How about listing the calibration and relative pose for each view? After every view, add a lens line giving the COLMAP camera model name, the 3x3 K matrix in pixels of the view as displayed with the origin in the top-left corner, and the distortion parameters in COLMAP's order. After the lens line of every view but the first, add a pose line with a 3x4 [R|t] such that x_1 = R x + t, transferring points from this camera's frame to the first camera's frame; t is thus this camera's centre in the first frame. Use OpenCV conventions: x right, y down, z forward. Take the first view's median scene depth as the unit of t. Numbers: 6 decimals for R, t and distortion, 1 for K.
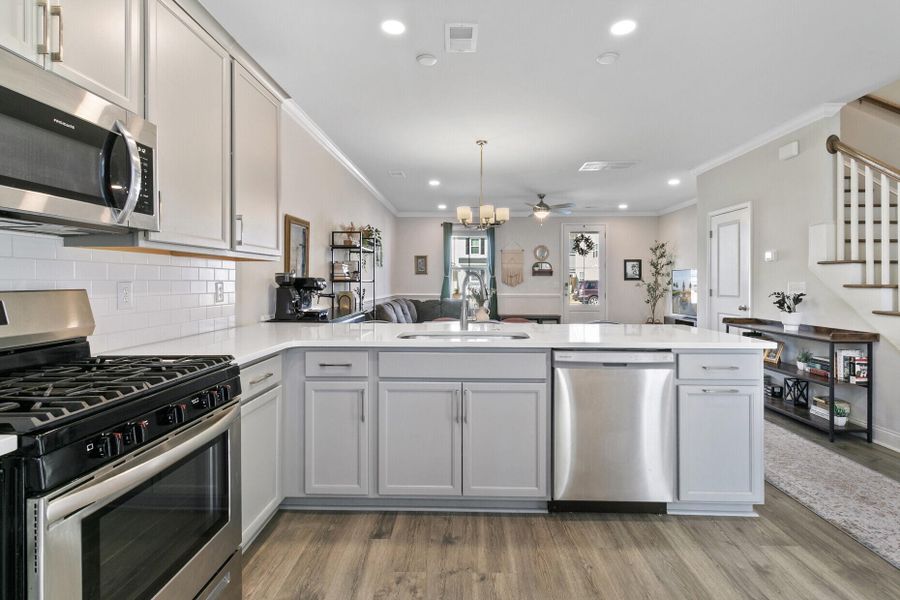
lens RADIAL K [[428.7, 0, 456.0], [0, 428.7, 280.5], [0, 0, 1]] dist [-0.000764, 0.000087]
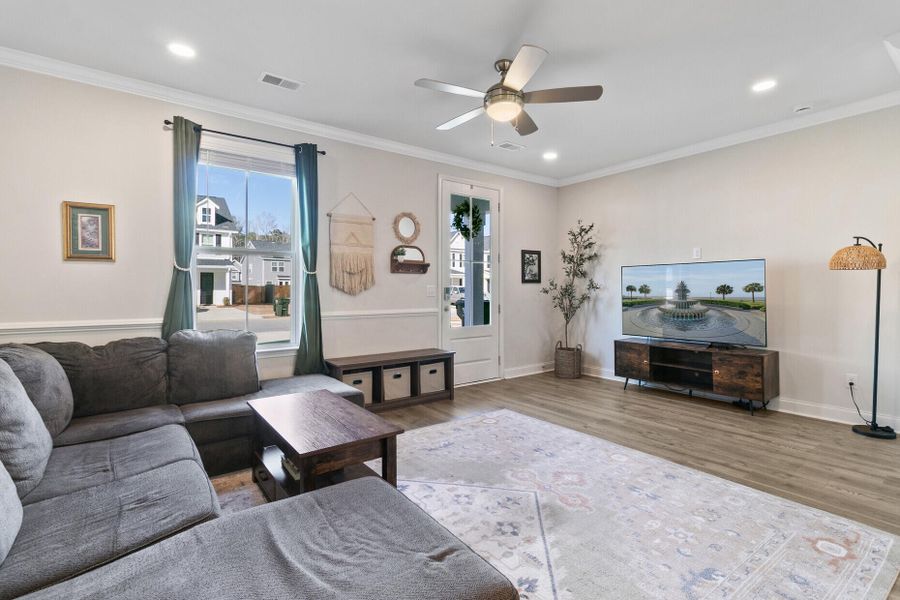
lens RADIAL K [[420.0, 0, 453.1], [0, 420.0, 284.5], [0, 0, 1]] dist [-0.000278, 0.000476]
pose [[0.785792, 0.004426, 0.618476, -0.061449], [0.001672, 0.999956, -0.009280, 0.006765], [-0.618489, 0.008326, 0.785749, 0.583698]]
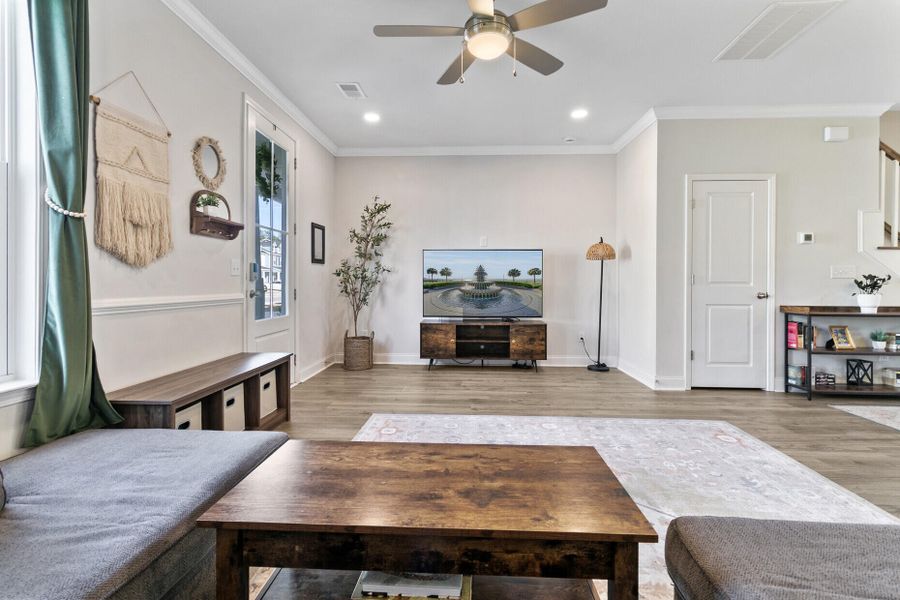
lens RADIAL K [[420.0, 0, 453.1], [0, 420.0, 284.5], [0, 0, 1]] dist [-0.000278, 0.000476]
pose [[0.027842, -0.006612, 0.999590, -0.099735], [-0.006619, 0.999955, 0.006798, 0.020390], [-0.999590, -0.006805, 0.027797, 0.818864]]
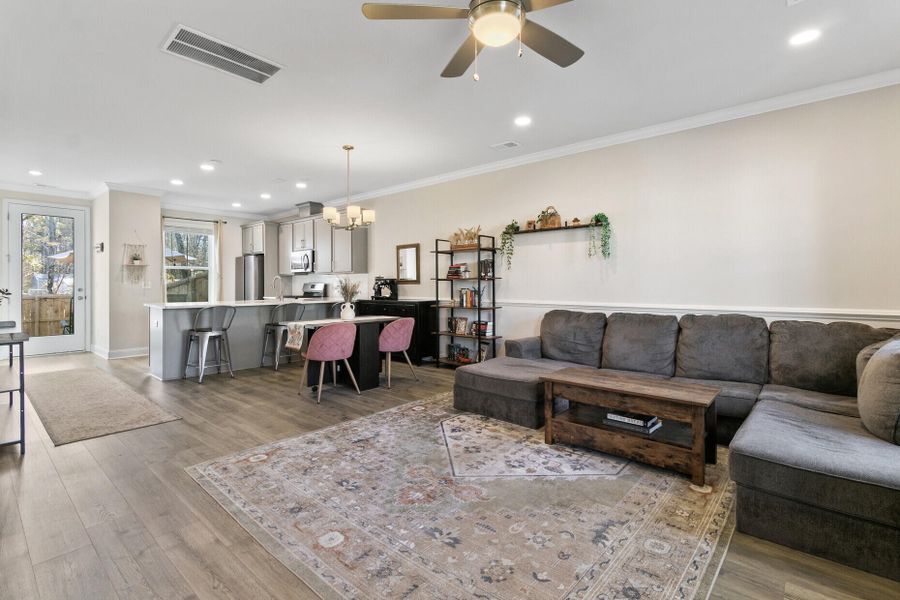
lens RADIAL K [[420.0, 0, 453.1], [0, 420.0, 284.5], [0, 0, 1]] dist [-0.000278, 0.000476]
pose [[-0.637316, -0.000709, -0.770602, 0.346516], [0.003093, 0.999989, -0.003478, 0.009559], [0.770596, -0.004600, -0.637307, 0.927730]]
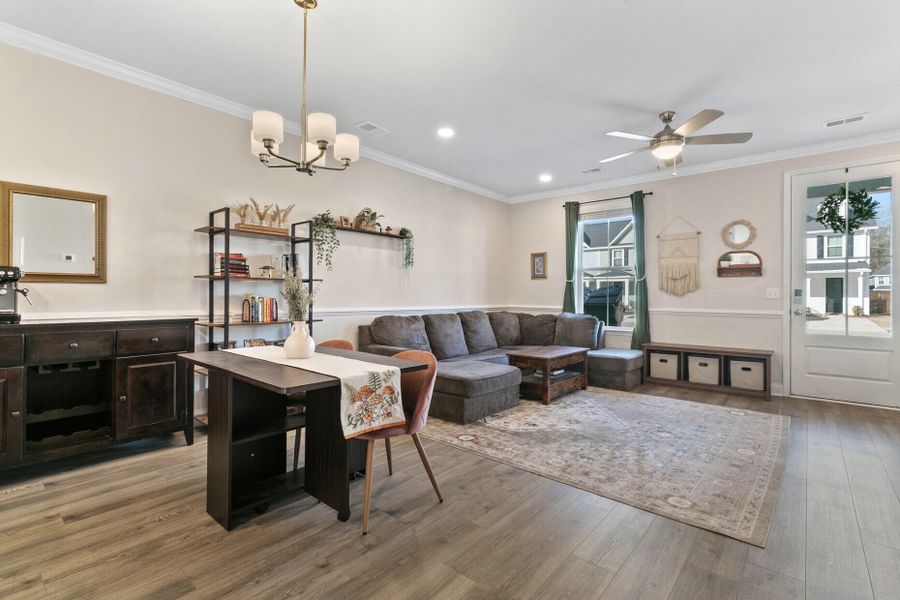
lens RADIAL K [[418.8, 0, 452.0], [0, 418.8, 293.8], [0, 0, 1]] dist [0.001064, 0.000613]
pose [[0.774395, 0.000495, -0.632702, 0.255628], [-0.003828, 0.999985, -0.003902, 0.014069], [0.632691, 0.005444, 0.774385, 0.363281]]
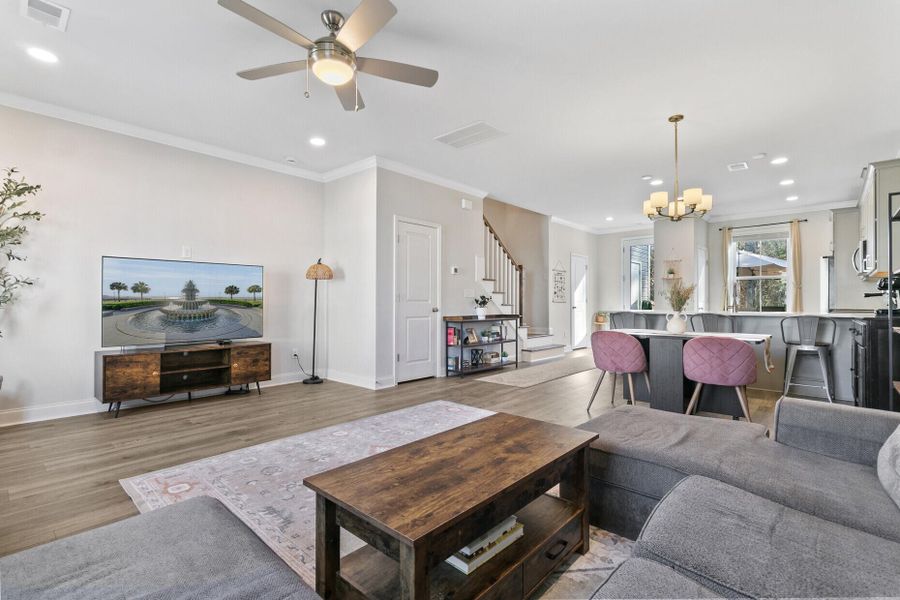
lens RADIAL K [[418.6, 0, 450.0], [0, 418.6, 300.0], [0, 0, 1]] dist [-0.001411, -0.000217]
pose [[-0.755382, 0.000166, 0.655285, -0.071909], [-0.004074, 0.999979, -0.004949, 0.021343], [-0.655272, -0.006408, -0.755366, 0.957644]]
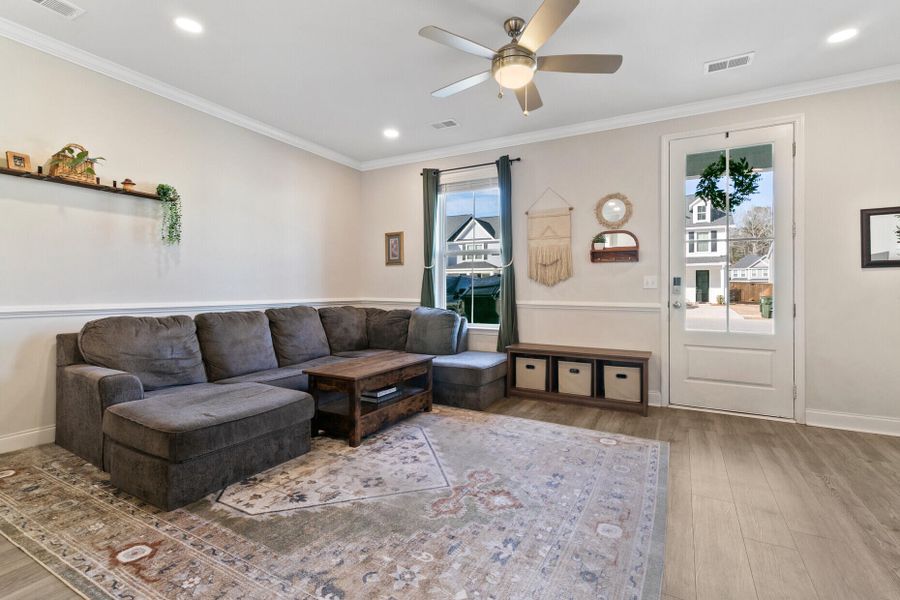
lens RADIAL K [[420.0, 0, 453.1], [0, 420.0, 284.5], [0, 0, 1]] dist [-0.000278, 0.000476]
pose [[0.887715, -0.001114, -0.460393, 0.253617], [-0.001948, 0.999979, -0.006175, 0.015370], [0.460390, 0.006378, 0.887694, 0.538248]]
